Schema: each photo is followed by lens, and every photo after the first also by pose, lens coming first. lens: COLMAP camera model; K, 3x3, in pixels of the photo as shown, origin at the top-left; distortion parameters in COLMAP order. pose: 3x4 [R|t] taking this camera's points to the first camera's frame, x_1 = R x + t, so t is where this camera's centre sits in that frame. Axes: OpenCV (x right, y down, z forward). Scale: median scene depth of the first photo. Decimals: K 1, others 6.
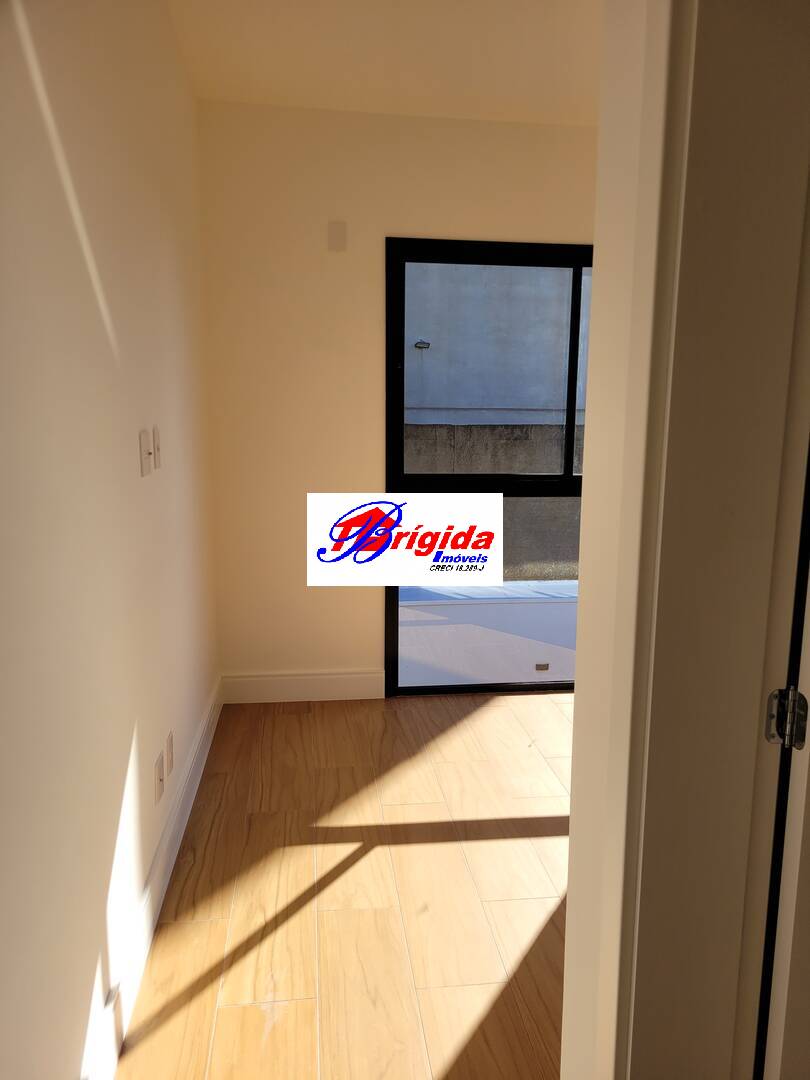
lens RADIAL K [[802.7, 0, 414.3], [0, 802.7, 552.8], [0, 0, 1]] dist [0.054736, -0.048478]
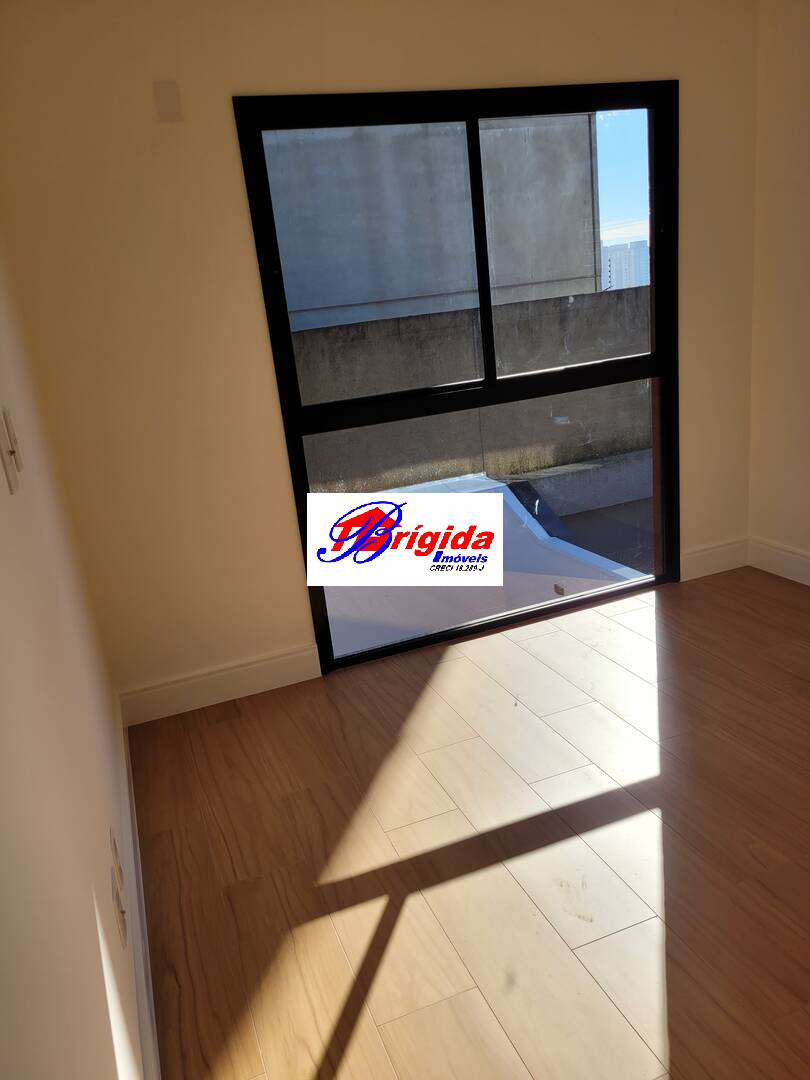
lens RADIAL K [[809.6, 0, 402.9], [0, 809.6, 546.3], [0, 0, 1]] dist [0.056018, -0.046221]
pose [[0.966560, -0.178510, 0.184108, -0.094246], [0.157380, 0.979757, 0.123726, -0.047919], [-0.202468, -0.090614, 0.975088, 0.179390]]
